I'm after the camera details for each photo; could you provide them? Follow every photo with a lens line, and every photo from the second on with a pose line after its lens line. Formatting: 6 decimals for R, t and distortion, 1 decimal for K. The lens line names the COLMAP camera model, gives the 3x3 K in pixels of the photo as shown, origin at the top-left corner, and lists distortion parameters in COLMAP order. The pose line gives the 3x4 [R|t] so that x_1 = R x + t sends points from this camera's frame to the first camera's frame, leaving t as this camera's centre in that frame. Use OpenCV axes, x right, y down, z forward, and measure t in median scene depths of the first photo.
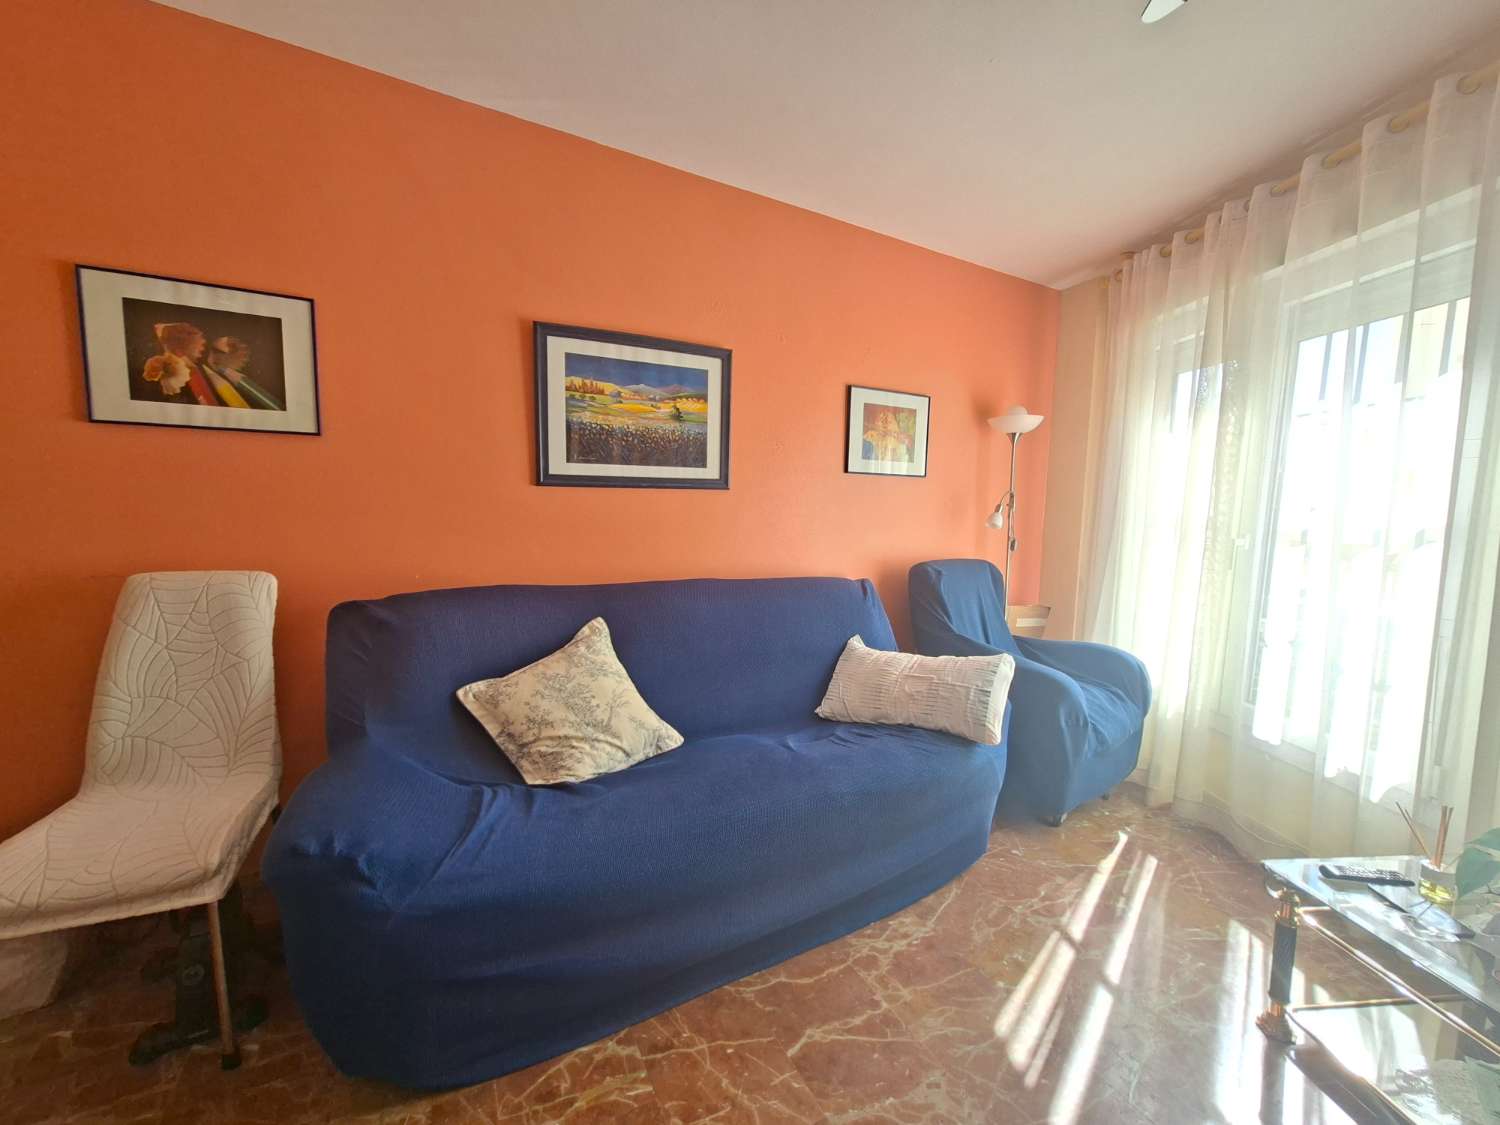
lens RADIAL K [[592.5, 0, 758.5], [0, 592.5, 564.4], [0, 0, 1]] dist [-0.001578, -0.000997]
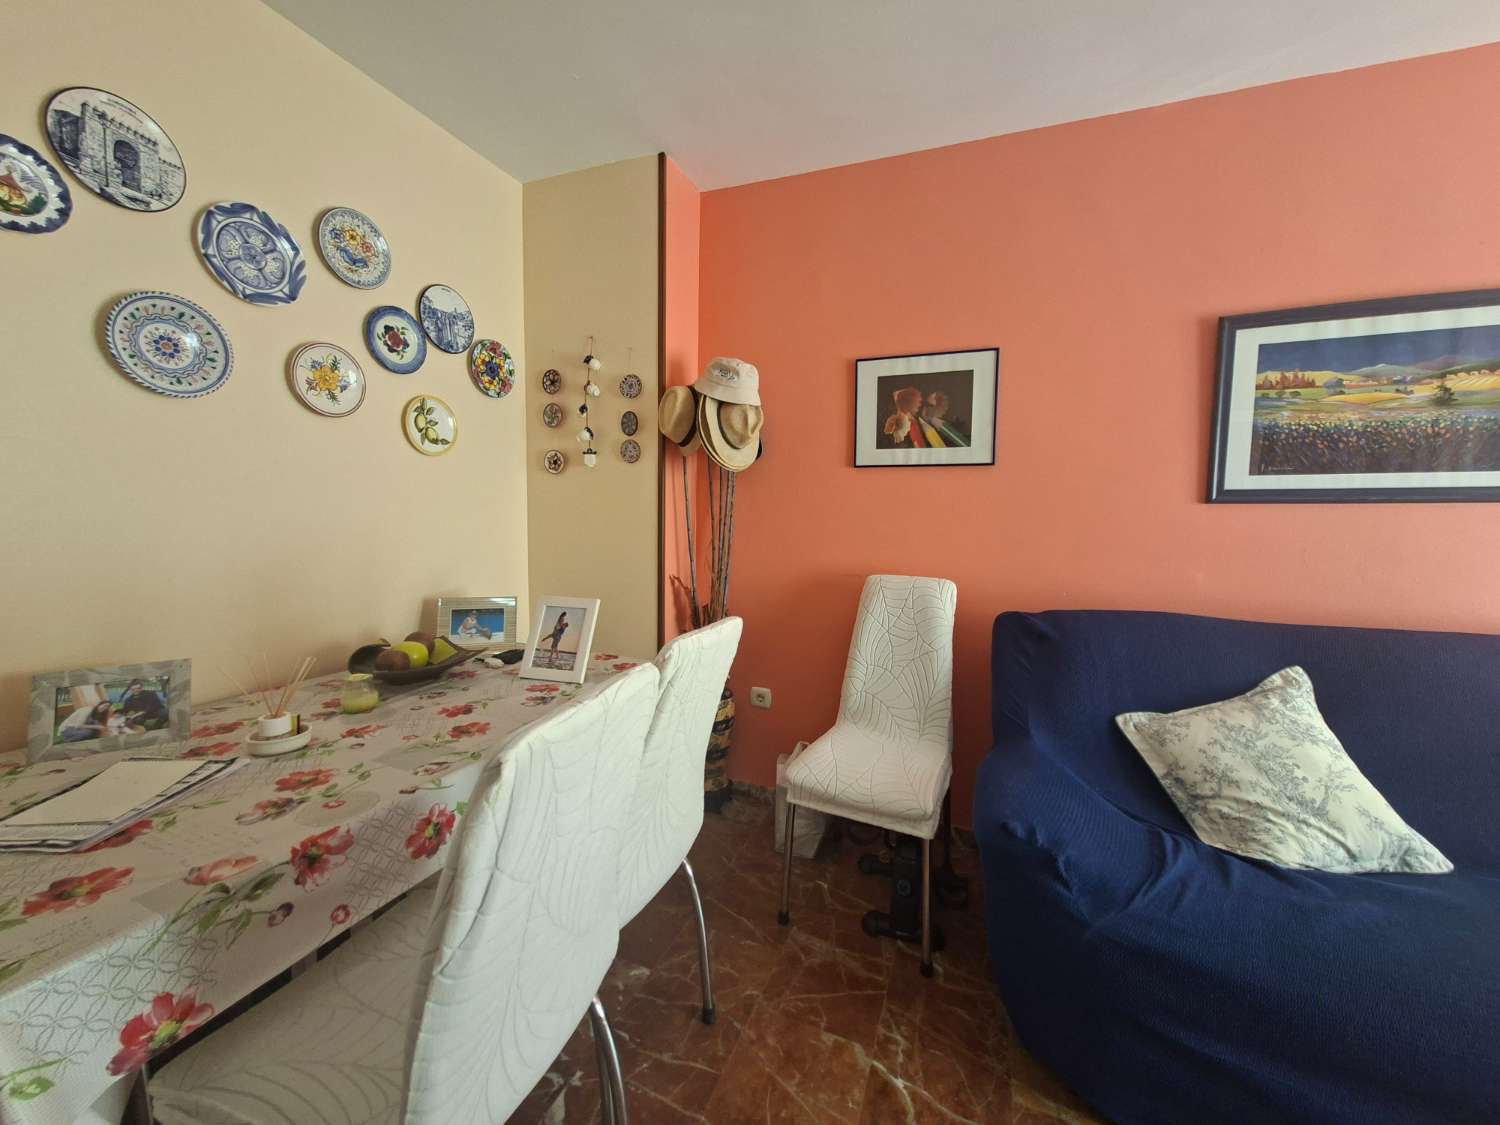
lens RADIAL K [[592.5, 0, 756.7], [0, 592.5, 562.7], [0, 0, 1]] dist [-0.001578, -0.000997]
pose [[0.637240, 0.054915, -0.768706, -0.148571], [-0.072084, 0.997332, 0.011492, -0.008224], [0.767287, 0.048088, 0.639499, -0.090271]]
